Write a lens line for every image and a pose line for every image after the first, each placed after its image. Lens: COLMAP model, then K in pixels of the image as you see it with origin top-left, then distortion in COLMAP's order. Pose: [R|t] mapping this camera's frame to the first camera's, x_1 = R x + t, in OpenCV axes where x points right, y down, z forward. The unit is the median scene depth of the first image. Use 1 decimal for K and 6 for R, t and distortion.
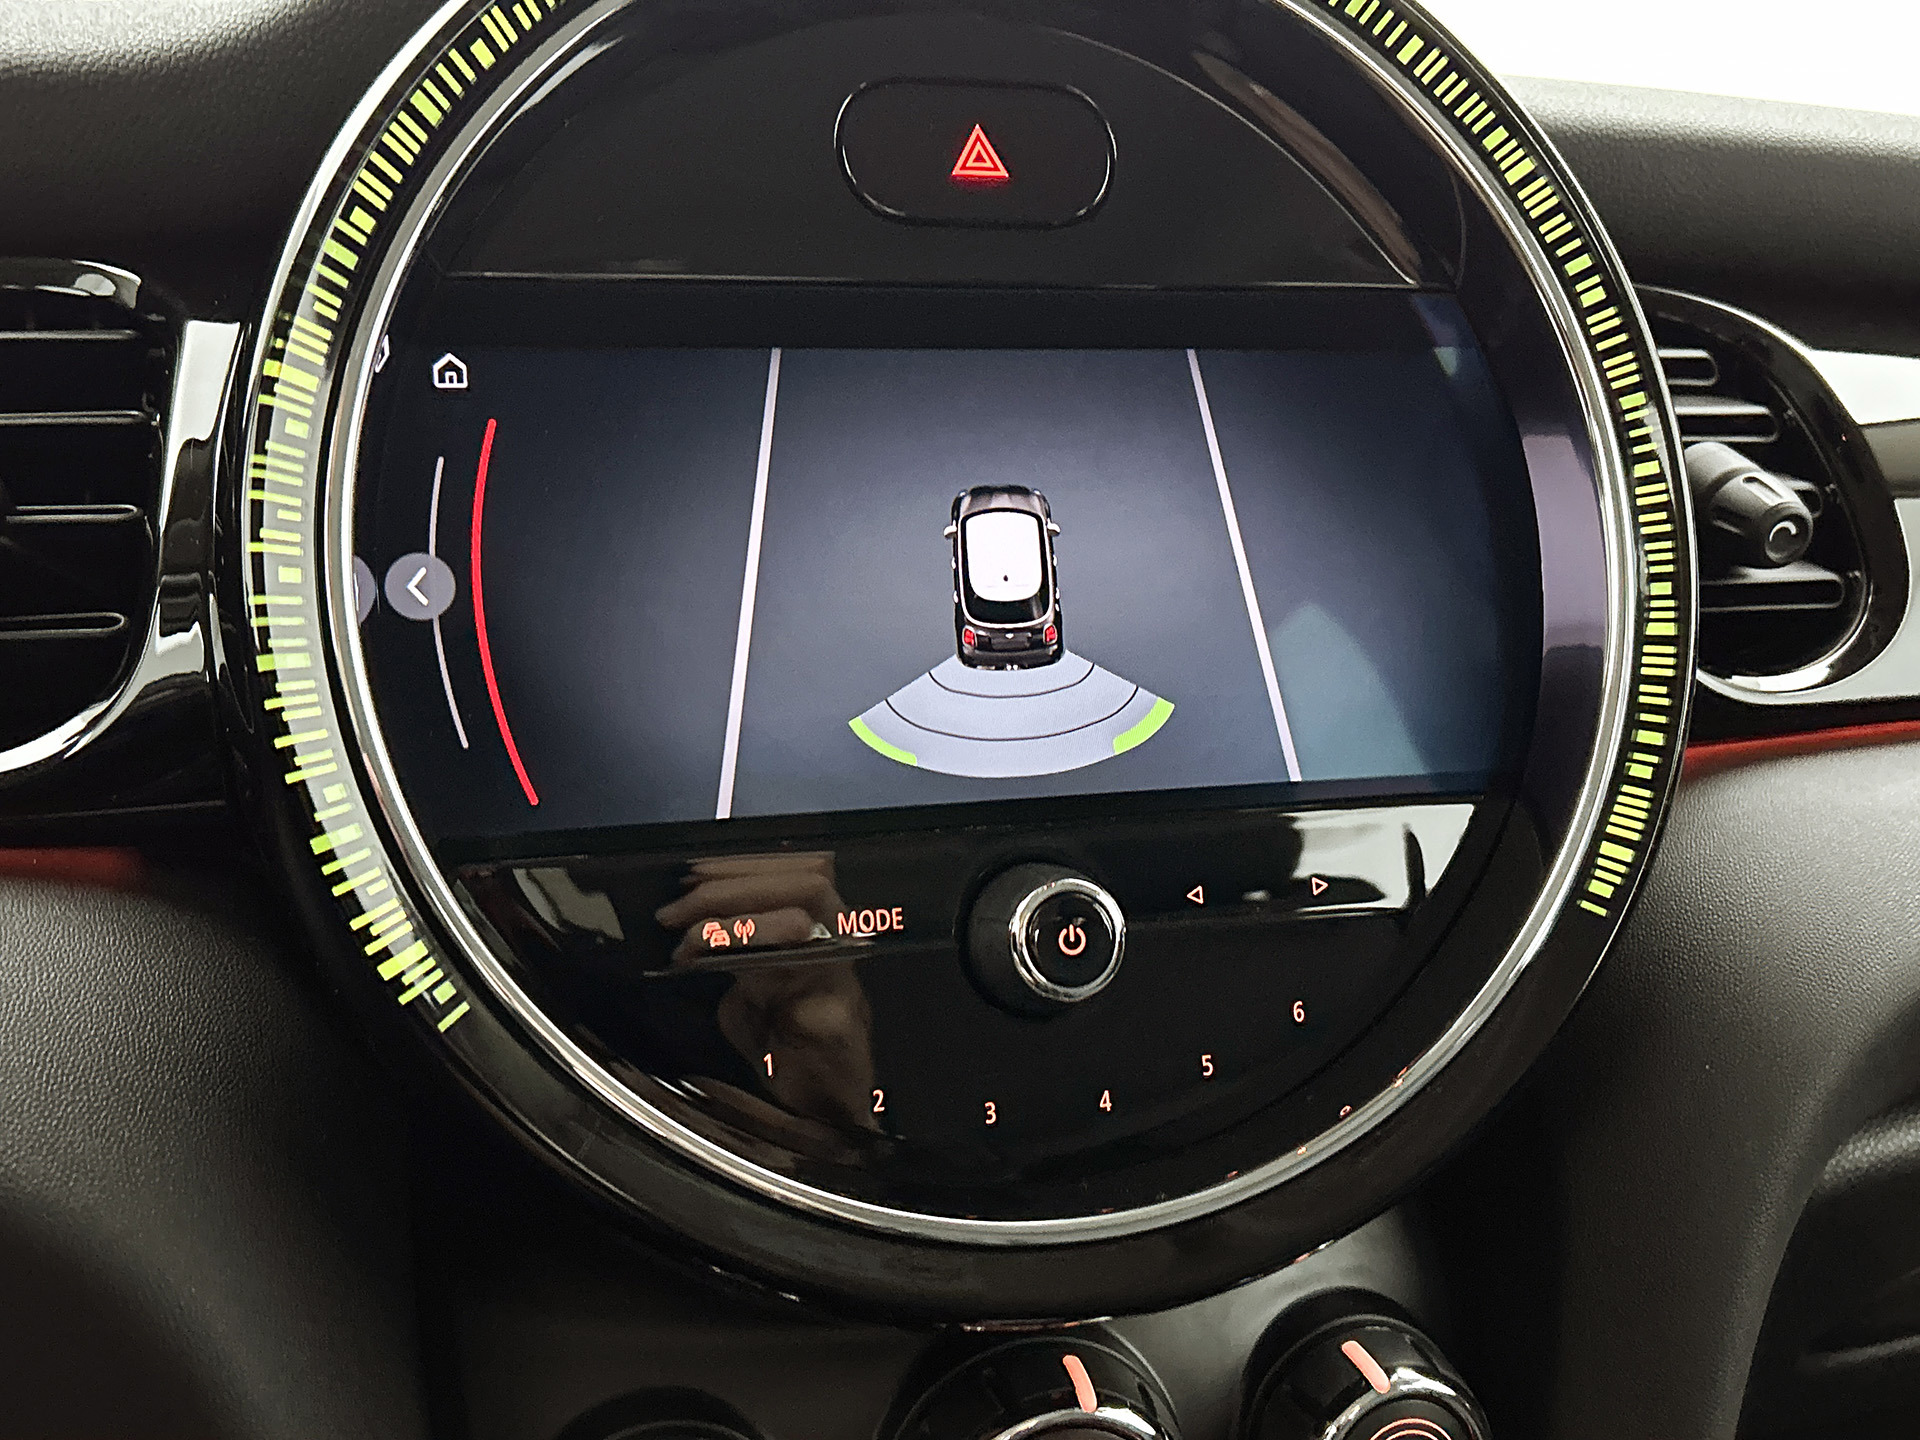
lens RADIAL K [[1932.2, 0, 985.2], [0, 1932.2, 715.7], [0, 0, 1]] dist [0.008260, 0.000000]
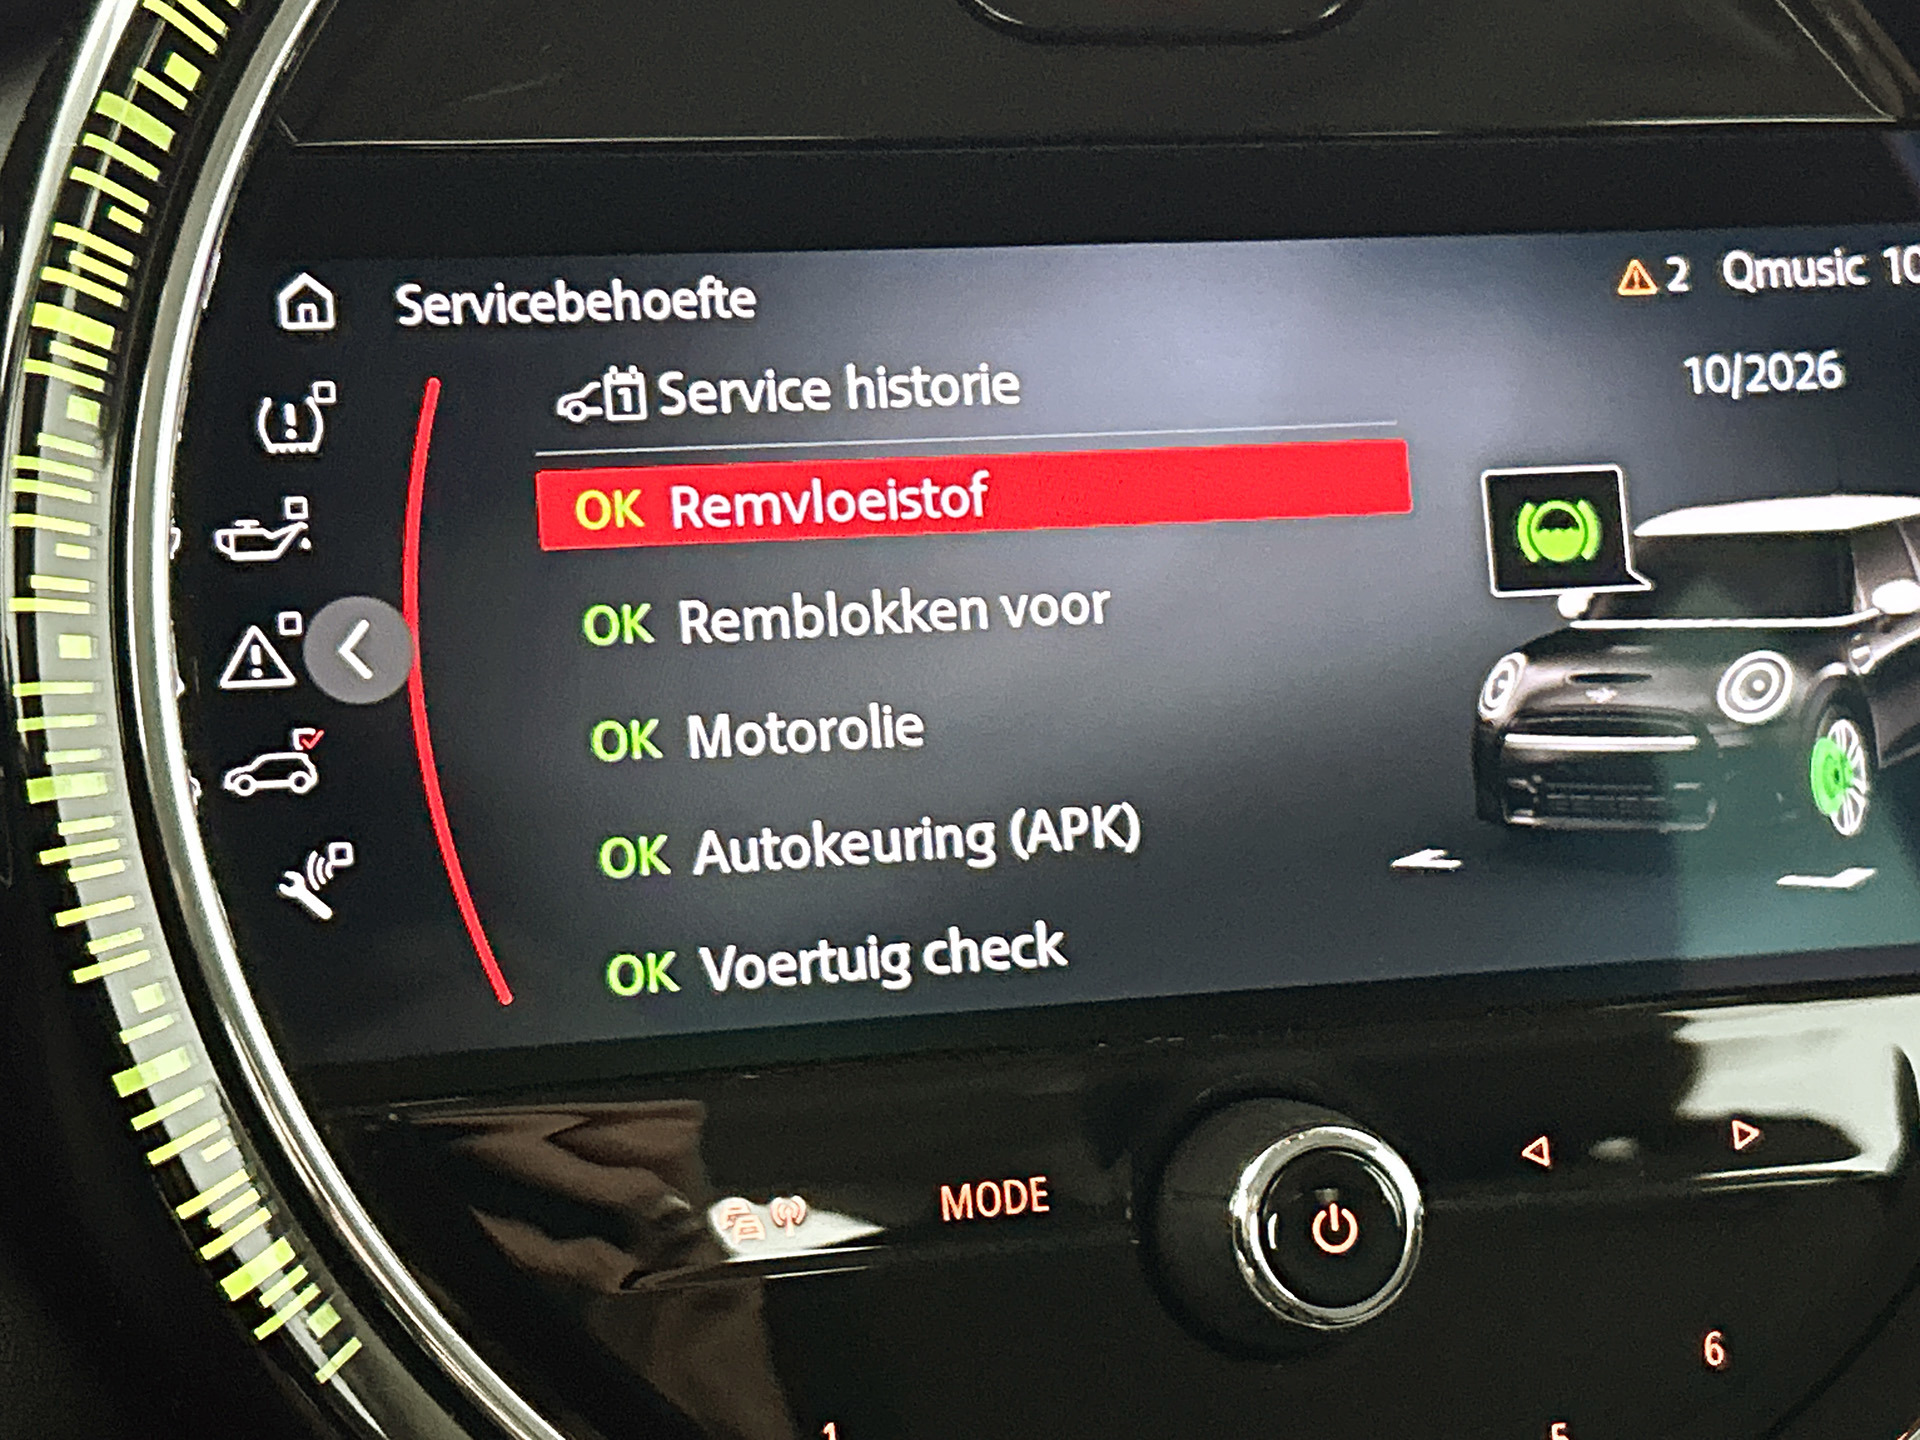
lens RADIAL K [[3811.7, 0, 955.2], [0, 3811.7, 676.7], [0, 0, 1]] dist [0.037923, 0.000000]
pose [[0.999666, -0.010233, -0.023714, -0.042274], [0.009528, 0.999515, -0.029647, -0.021274], [0.024005, 0.029411, 0.999279, -0.191927]]
